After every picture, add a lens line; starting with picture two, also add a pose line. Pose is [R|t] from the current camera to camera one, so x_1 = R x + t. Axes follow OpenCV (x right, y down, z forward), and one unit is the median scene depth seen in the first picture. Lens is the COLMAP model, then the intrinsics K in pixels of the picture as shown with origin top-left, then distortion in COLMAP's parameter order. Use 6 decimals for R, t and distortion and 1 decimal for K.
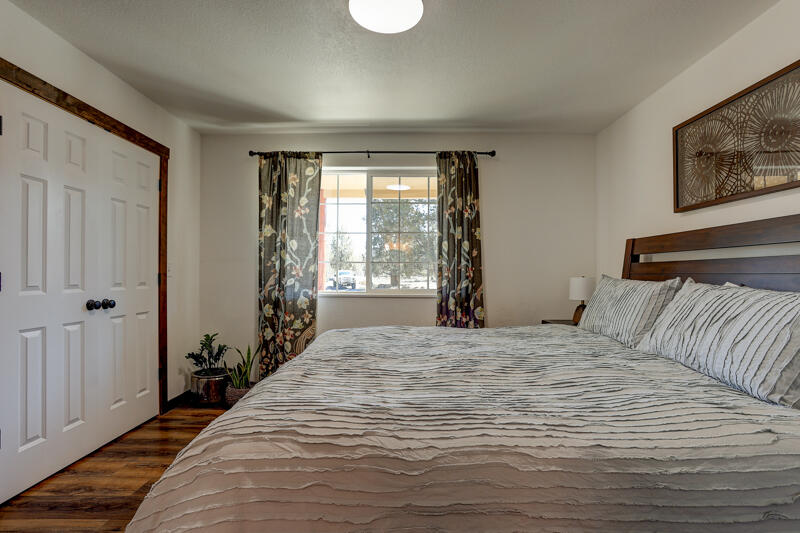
lens RADIAL K [[402.3, 0, 398.0], [0, 402.3, 268.4], [0, 0, 1]] dist [-0.044774, 0.018432]
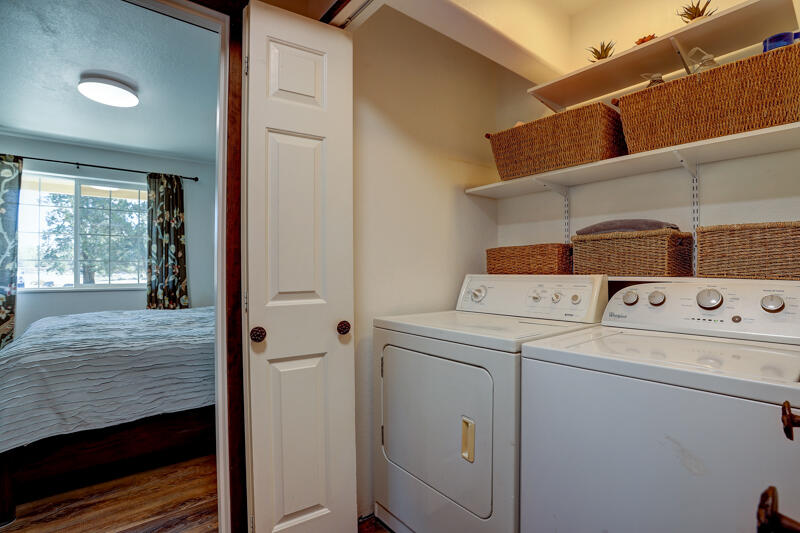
lens RADIAL K [[402.3, 0, 397.1], [0, 402.3, 266.0], [0, 0, 1]] dist [-0.044774, 0.018432]
pose [[0.791428, -0.000811, 0.611262, -0.040504], [-0.001836, 0.999991, 0.003703, -0.006178], [-0.611260, -0.004053, 0.791420, -0.449395]]
